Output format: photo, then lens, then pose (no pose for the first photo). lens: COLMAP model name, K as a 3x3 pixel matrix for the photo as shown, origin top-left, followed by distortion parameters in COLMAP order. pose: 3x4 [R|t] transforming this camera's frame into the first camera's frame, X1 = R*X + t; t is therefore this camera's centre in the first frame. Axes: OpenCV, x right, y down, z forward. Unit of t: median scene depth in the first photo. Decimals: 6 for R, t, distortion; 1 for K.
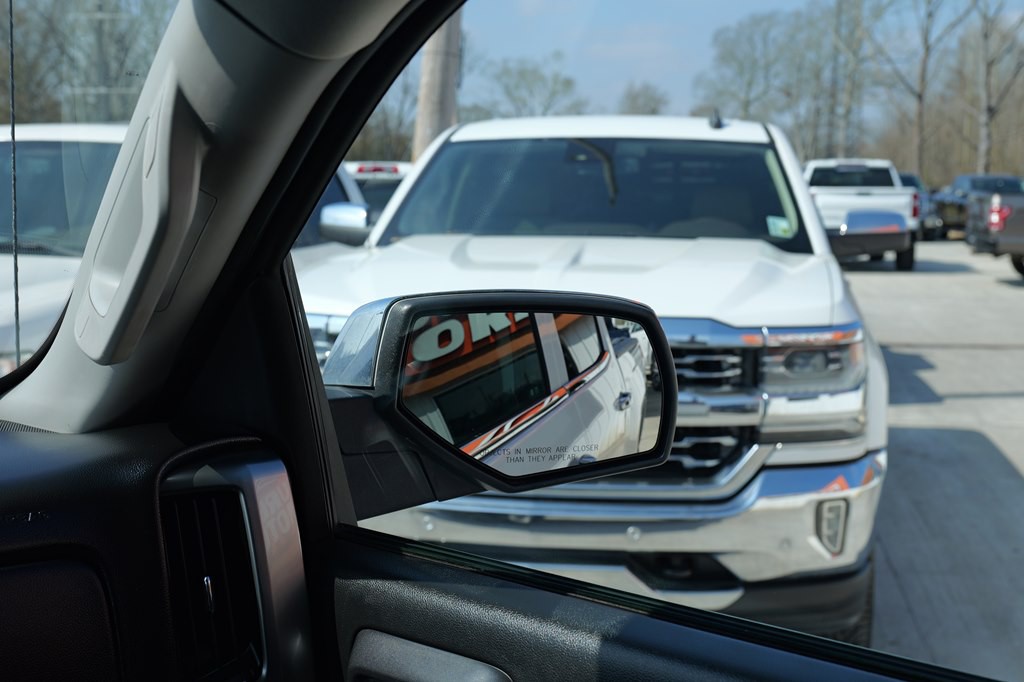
lens RADIAL K [[1479.4, 0, 511.0], [0, 1479.4, 341.1], [0, 0, 1]] dist [0.025942, 0.000000]
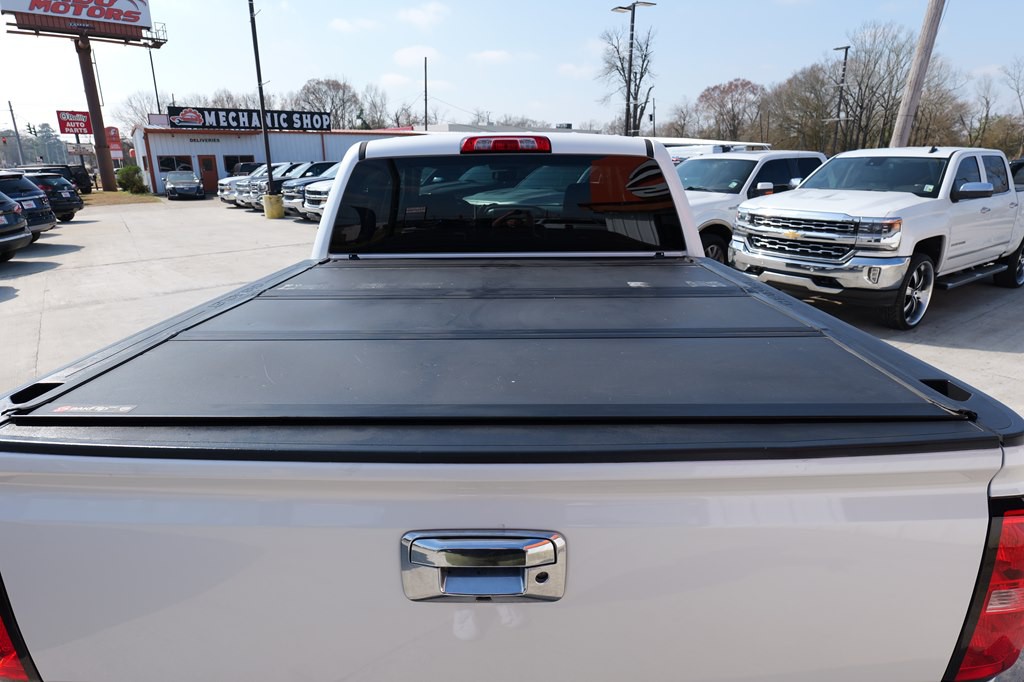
lens RADIAL K [[593.3, 0, 516.0], [0, 593.3, 340.3], [0, 0, 1]] dist [-0.015929, 0.006862]
pose [[0.718947, 0.192588, -0.667851, 0.570022], [-0.060911, 0.974607, 0.215477, 0.024781], [0.692391, -0.114237, 0.712422, -0.611607]]
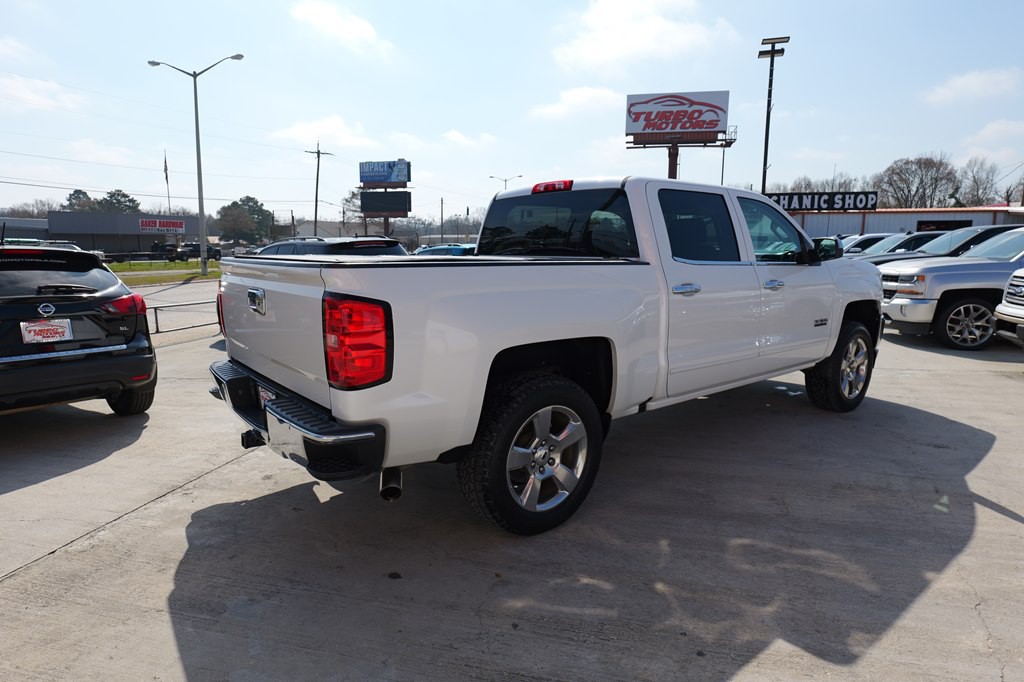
lens RADIAL K [[593.3, 0, 513.9], [0, 593.3, 338.2], [0, 0, 1]] dist [-0.015929, 0.006862]
pose [[-0.077688, 0.147971, -0.985936, 1.089846], [-0.101524, 0.982609, 0.155472, 0.057215], [0.991795, 0.112175, -0.061314, -0.140069]]
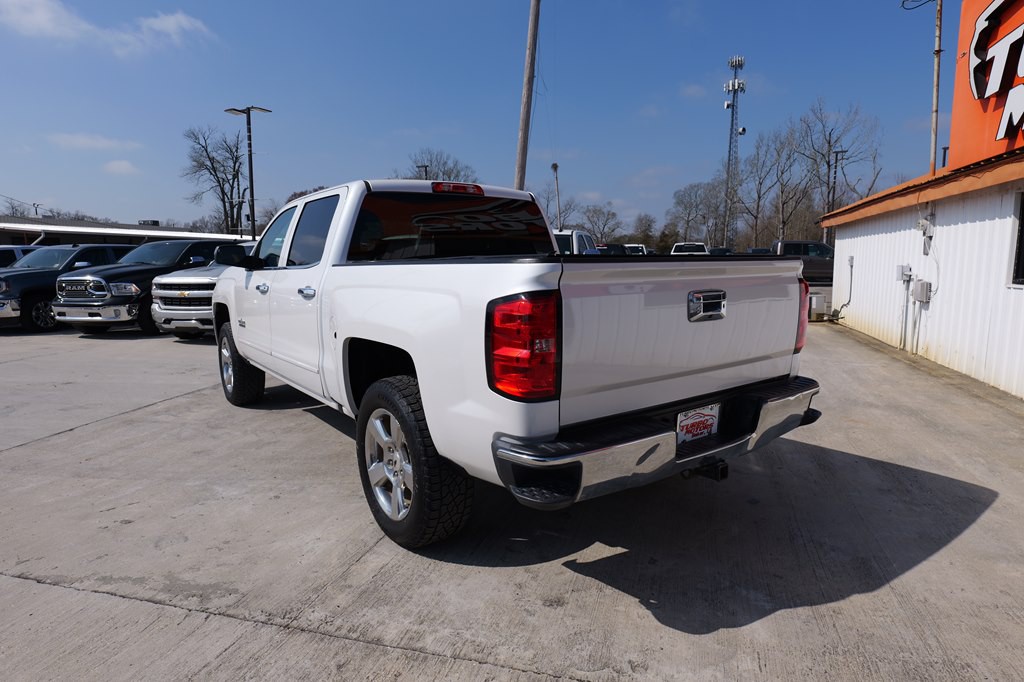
lens RADIAL K [[592.1, 0, 508.6], [0, 592.1, 338.5], [0, 0, 1]] dist [-0.012884, 0.003418]
pose [[0.991239, 0.005614, -0.131963, 0.320190], [-0.001396, 0.999486, 0.032031, 0.164925], [0.132075, -0.031566, 0.990737, -1.075795]]
